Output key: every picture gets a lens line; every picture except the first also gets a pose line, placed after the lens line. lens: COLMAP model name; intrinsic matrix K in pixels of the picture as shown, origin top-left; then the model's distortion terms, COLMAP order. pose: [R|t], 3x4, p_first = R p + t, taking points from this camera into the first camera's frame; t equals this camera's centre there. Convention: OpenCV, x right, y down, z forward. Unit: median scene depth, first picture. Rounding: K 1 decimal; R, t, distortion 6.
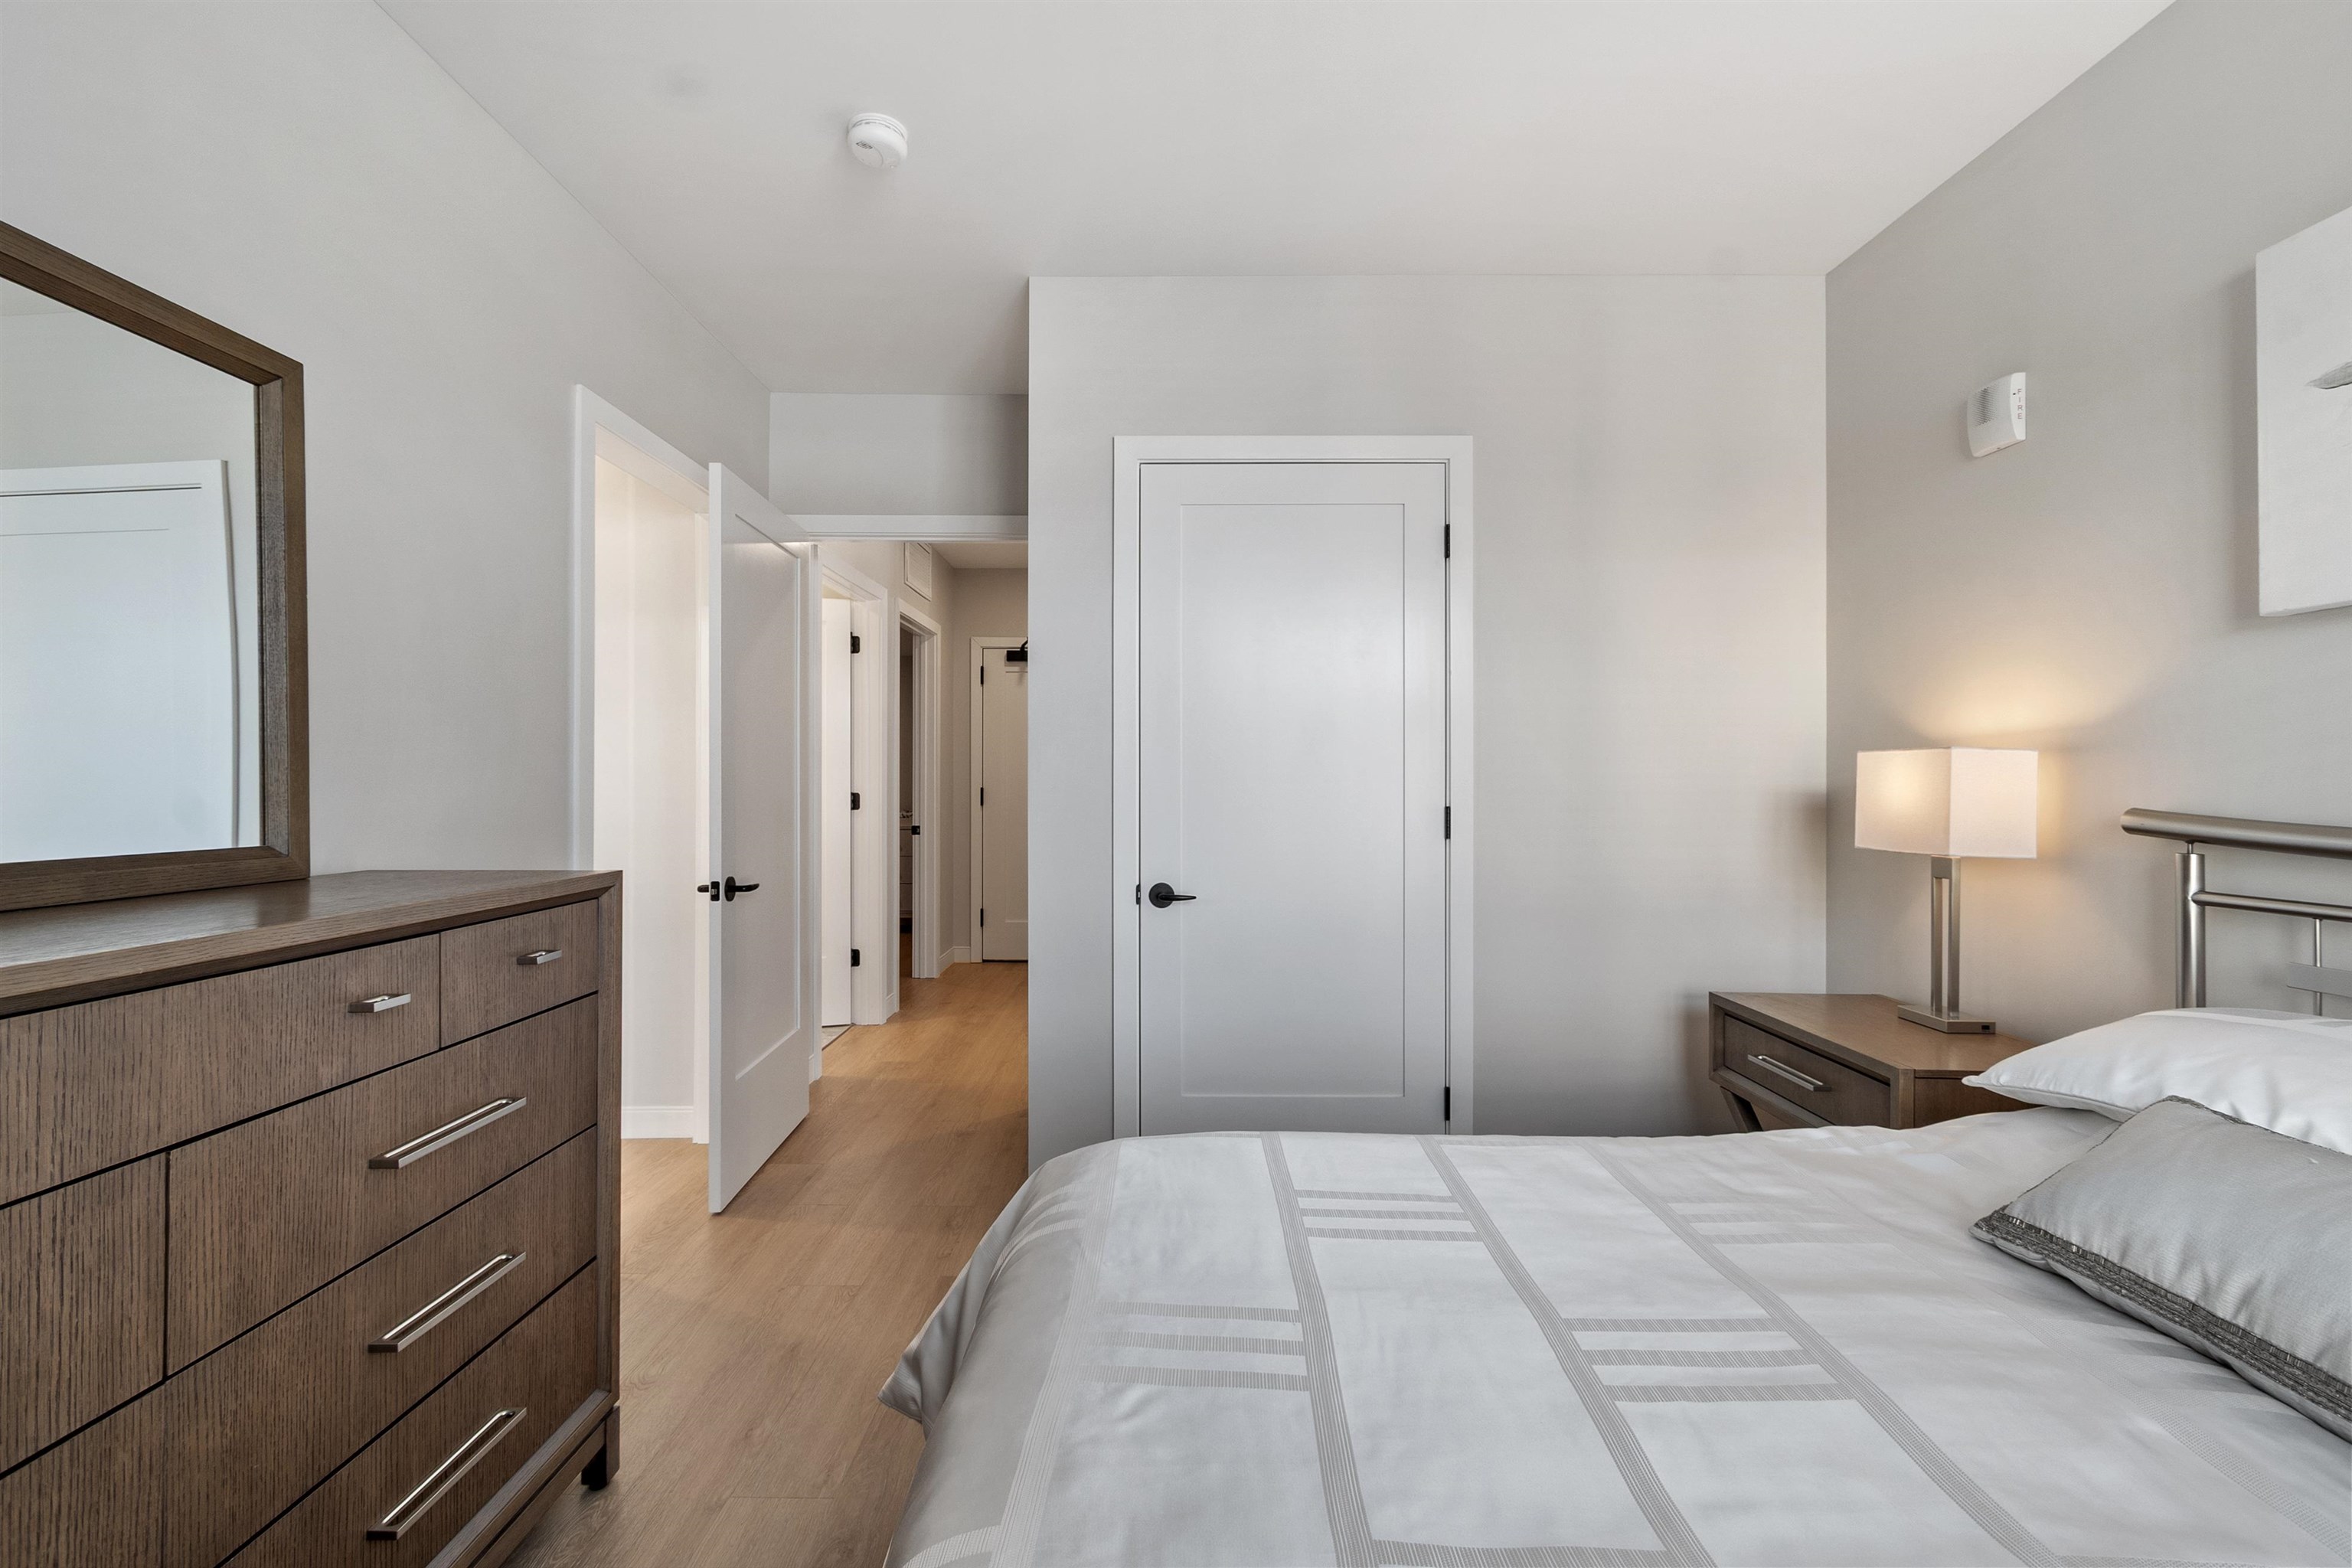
lens RADIAL K [[1024.5, 0, 1142.3], [0, 1024.5, 782.1], [0, 0, 1]] dist [0.002620, 0.000423]
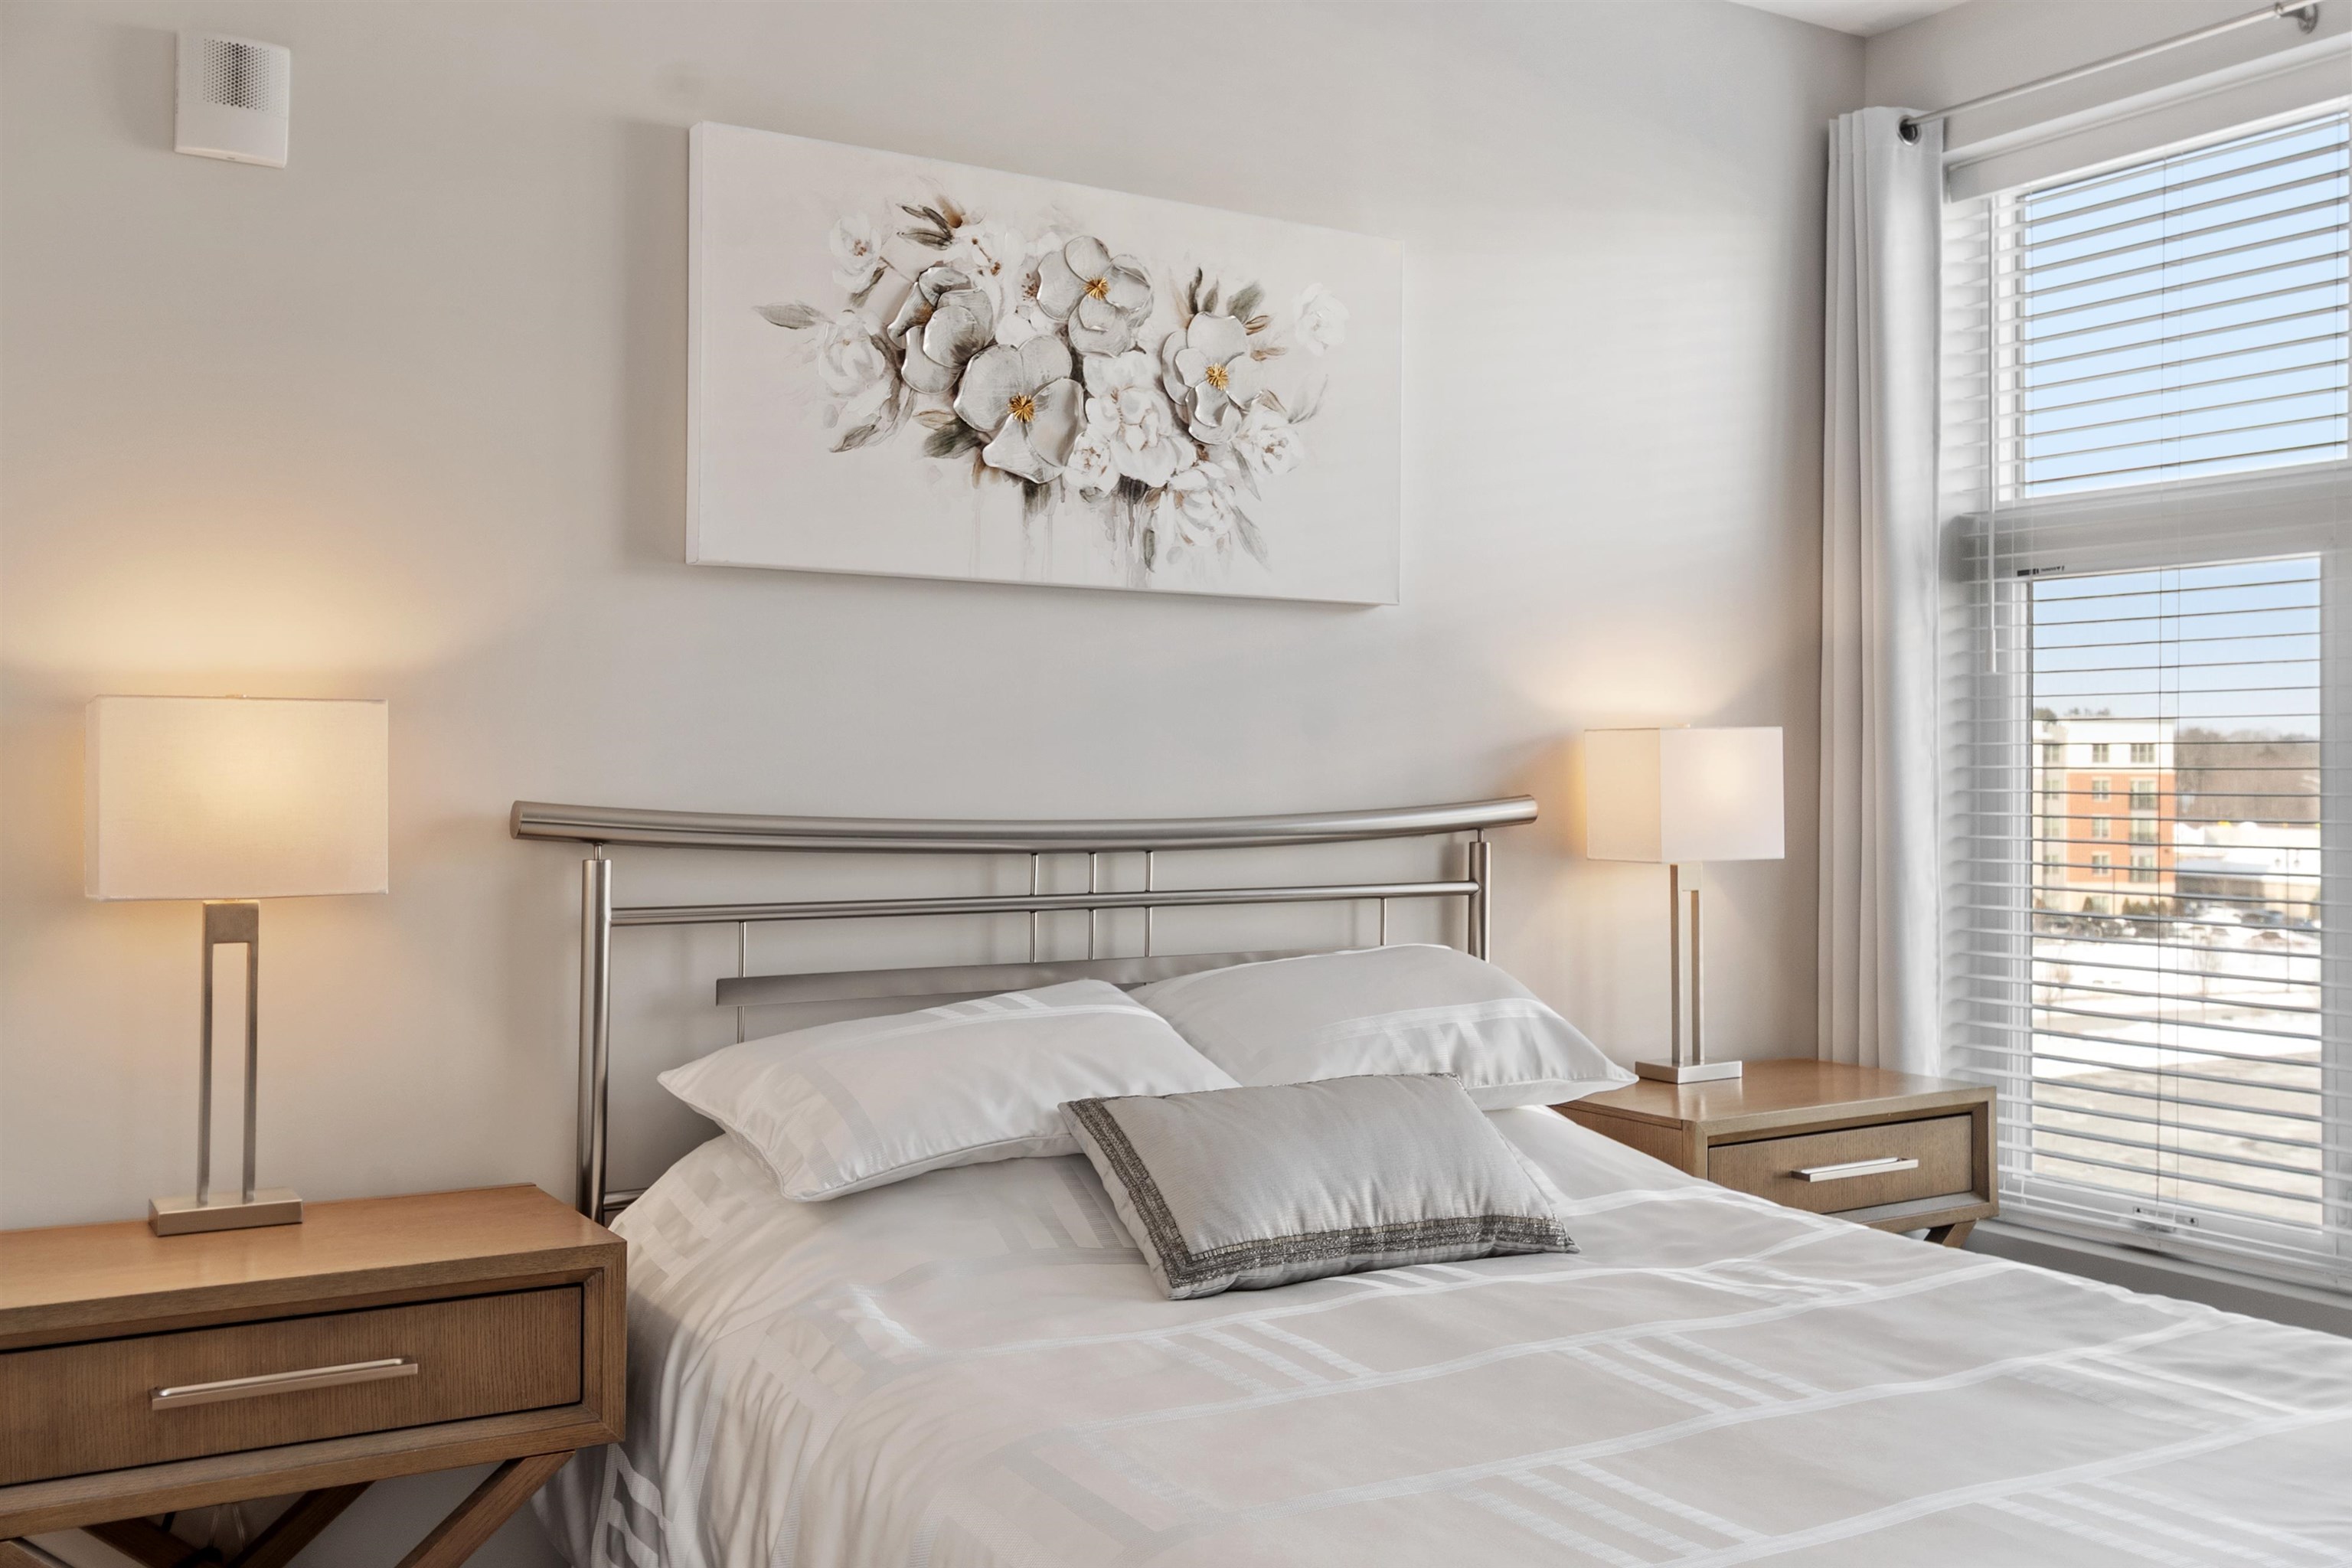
lens RADIAL K [[2120.3, 0, 1176.0], [0, 2120.3, 784.0], [0, 0, 1]] dist [-0.005888, -0.002122]
pose [[-0.544846, -0.006770, 0.838509, -0.529008], [-0.005983, 0.999973, 0.004186, 0.005675], [-0.838515, -0.002736, -0.544872, 1.563265]]
